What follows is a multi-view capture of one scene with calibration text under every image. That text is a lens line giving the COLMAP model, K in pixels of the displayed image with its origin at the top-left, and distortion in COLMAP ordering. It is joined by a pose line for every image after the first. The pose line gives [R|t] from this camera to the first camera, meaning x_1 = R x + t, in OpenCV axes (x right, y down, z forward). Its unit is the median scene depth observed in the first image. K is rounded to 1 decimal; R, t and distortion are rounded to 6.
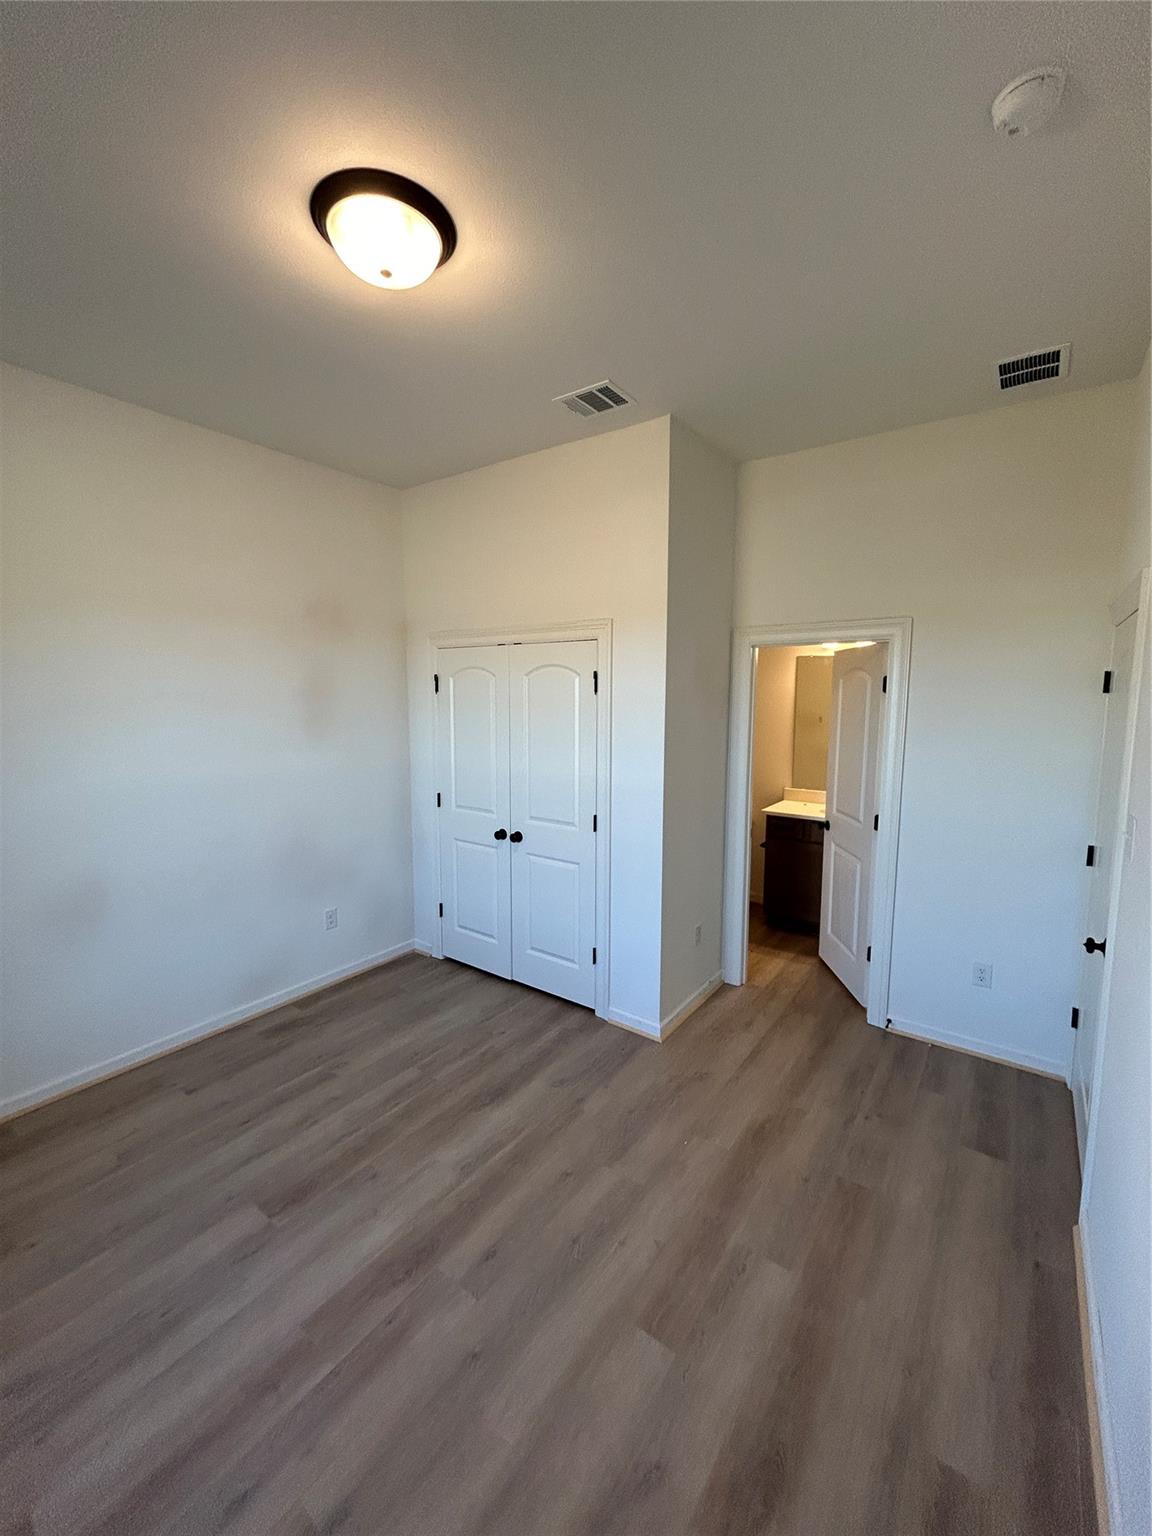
lens RADIAL K [[611.2, 0, 567.0], [0, 611.2, 764.2], [0, 0, 1]] dist [-0.002658, 0.005273]
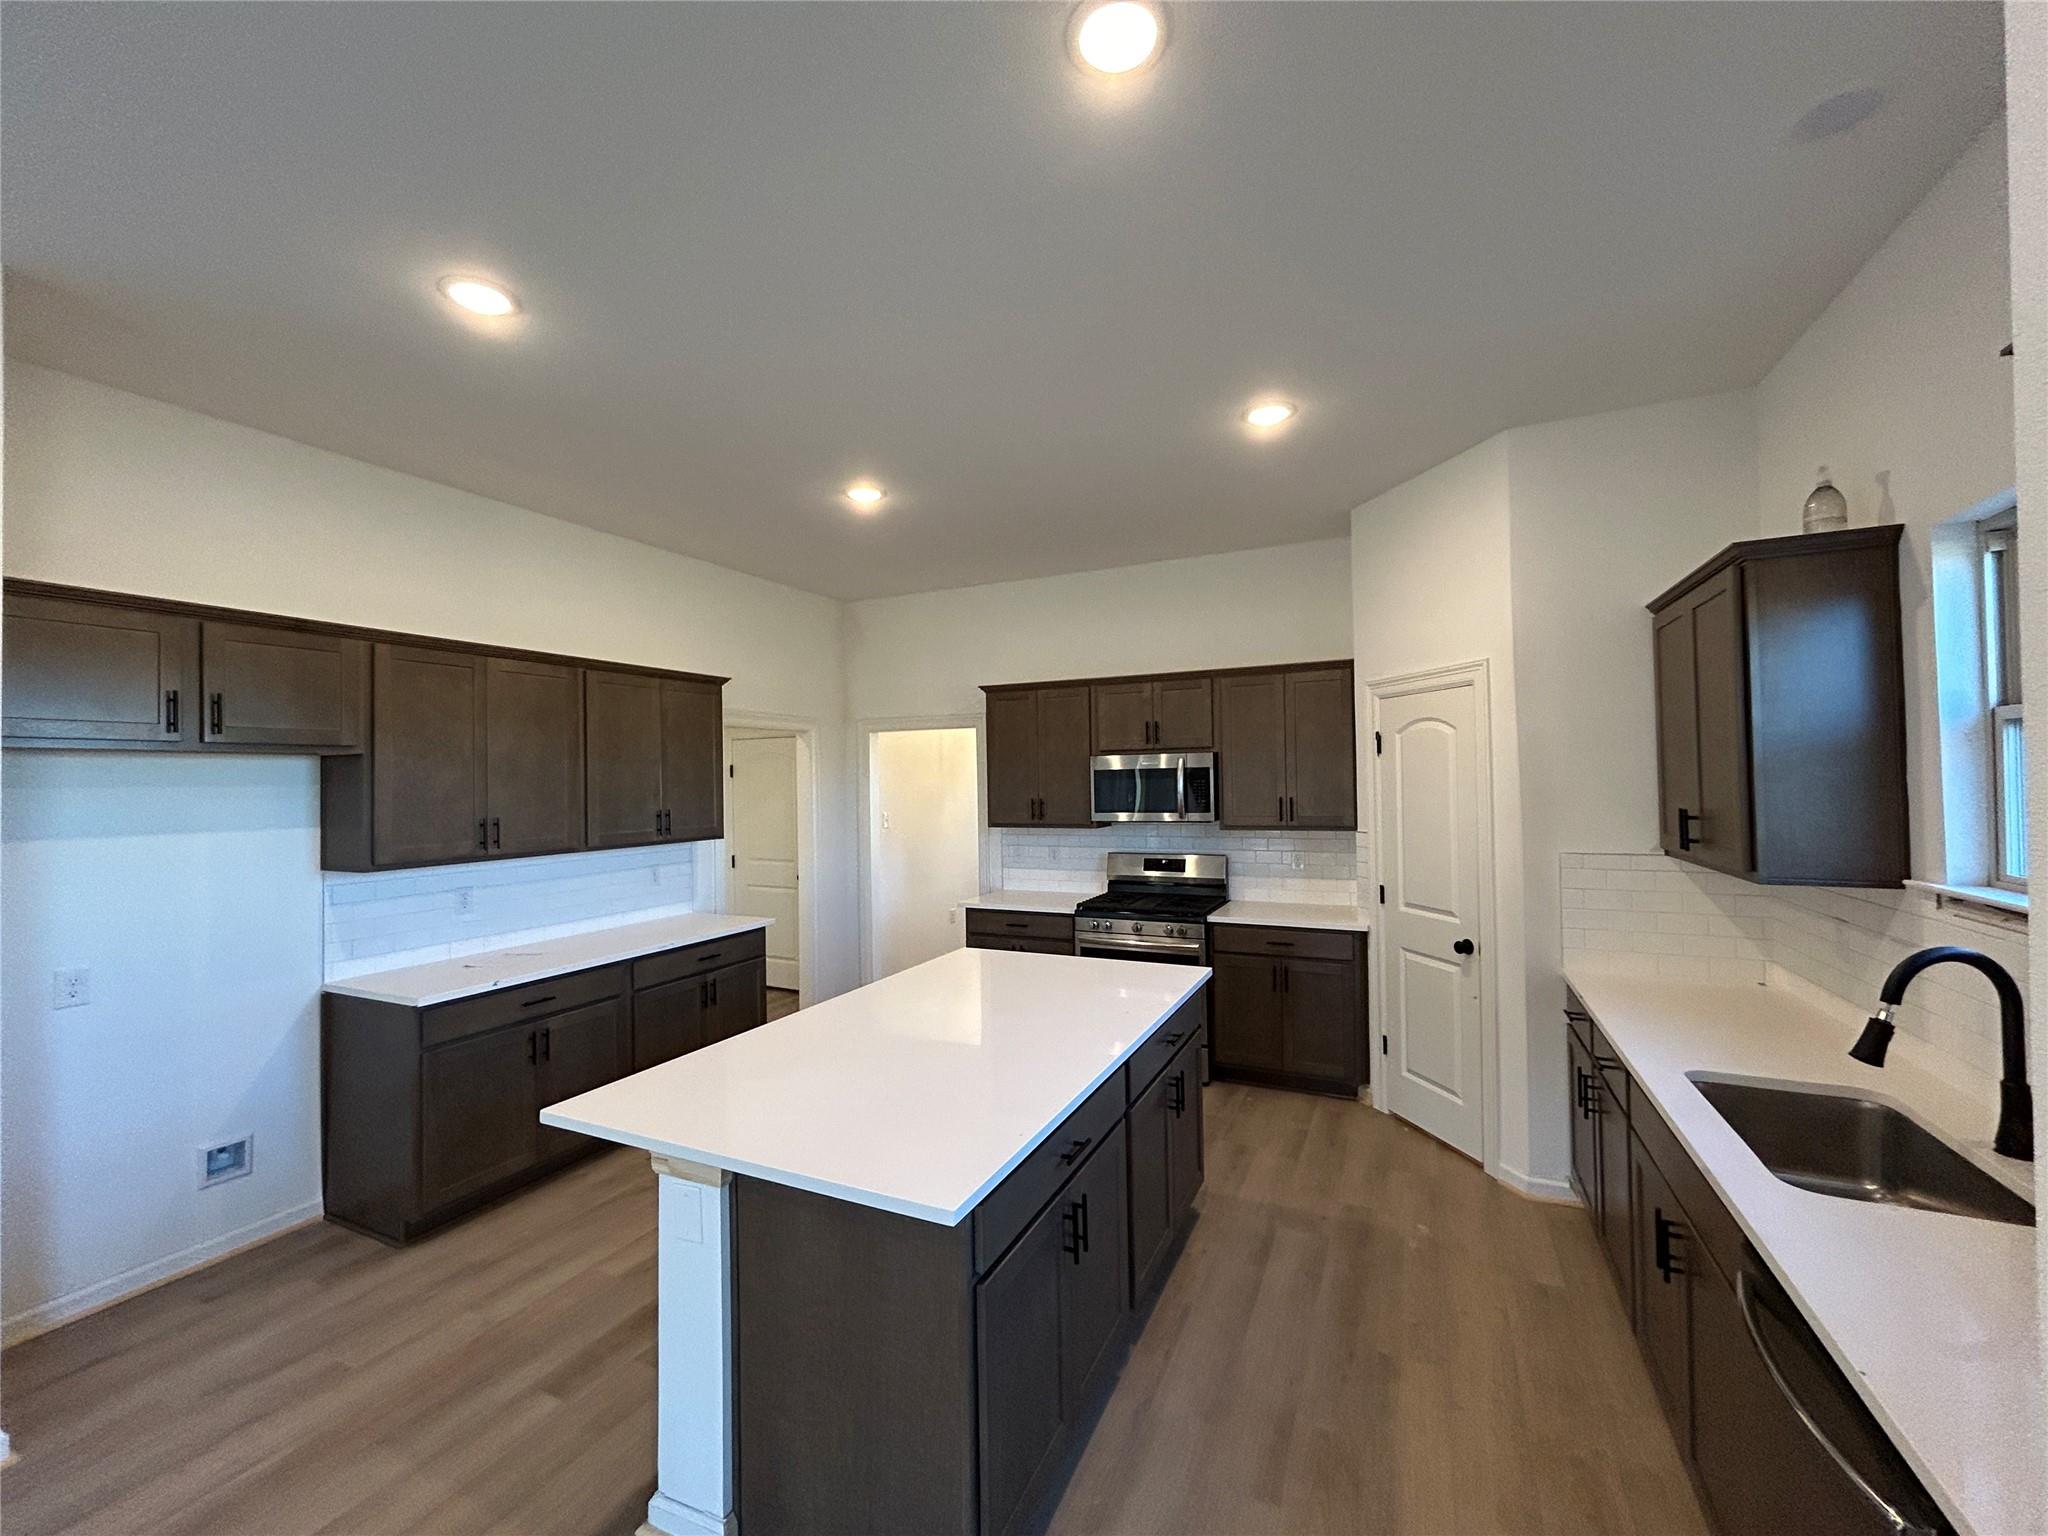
lens RADIAL K [[829.0, 0, 1018.0], [0, 829.0, 767.4], [0, 0, 1]] dist [-0.003850, 0.002989]
pose [[0.751214, -0.023355, -0.659646, 0.294367], [-0.046064, 0.995082, -0.087690, 0.027480], [0.658450, 0.096260, 0.746444, -0.187205]]
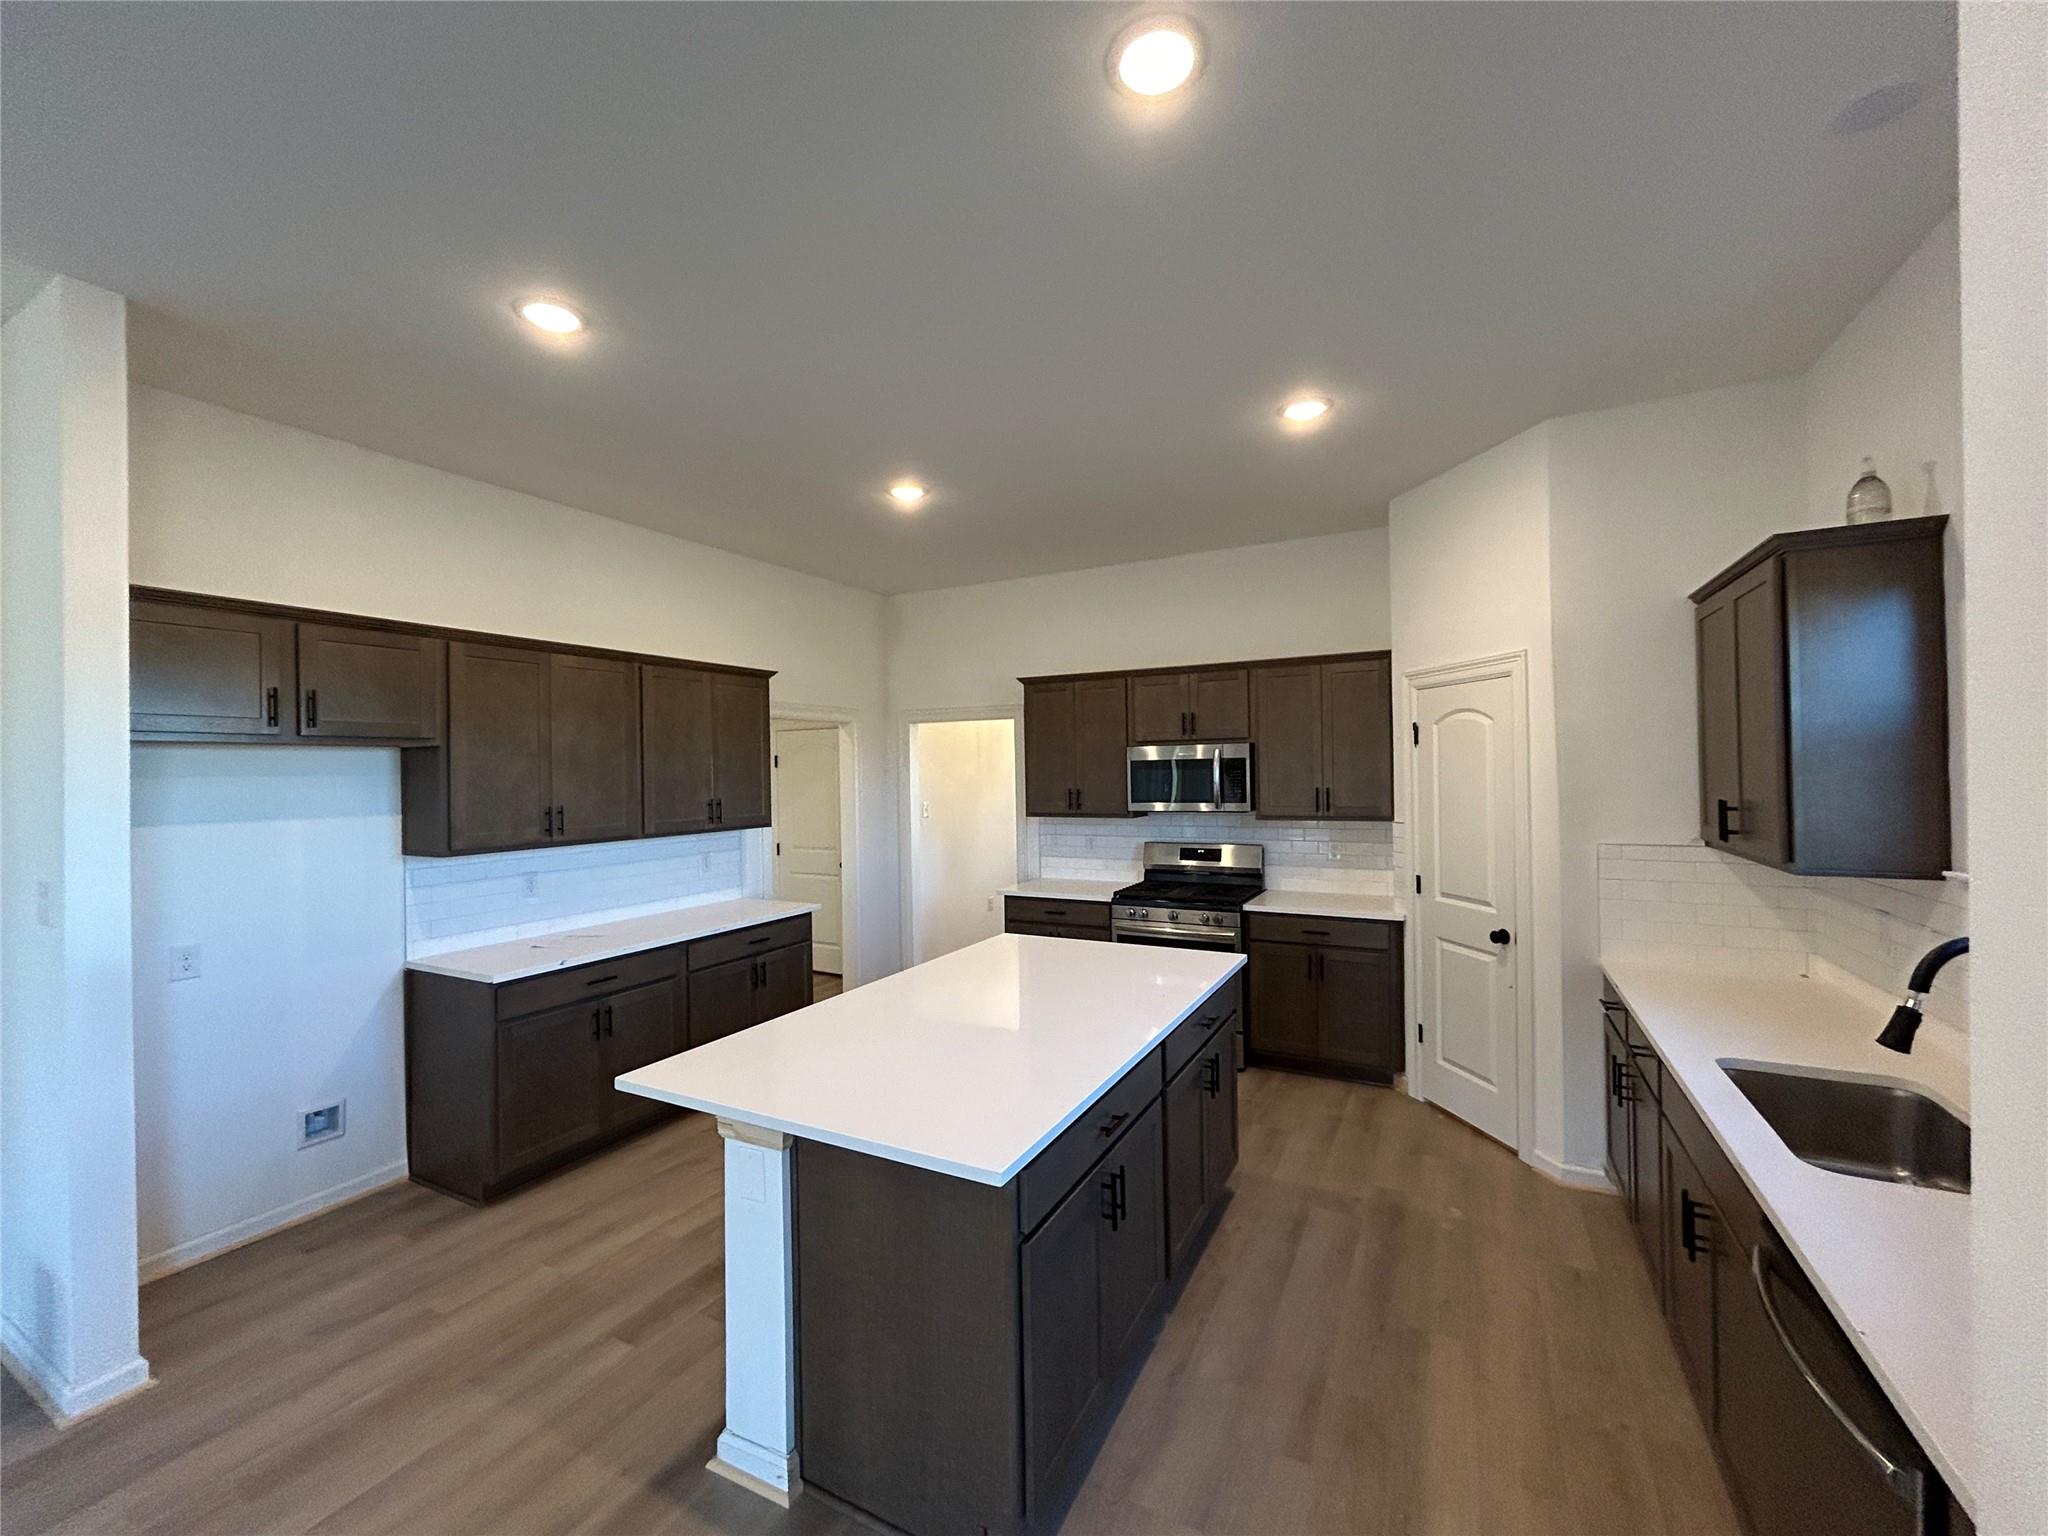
lens RADIAL K [[829.0, 0, 1018.0], [0, 829.0, 767.4], [0, 0, 1]] dist [-0.003850, 0.002989]
pose [[0.722429, -0.014983, -0.691282, 0.324816], [-0.049530, 0.996075, -0.073351, 0.029812], [0.689669, 0.087230, 0.718852, -0.234352]]
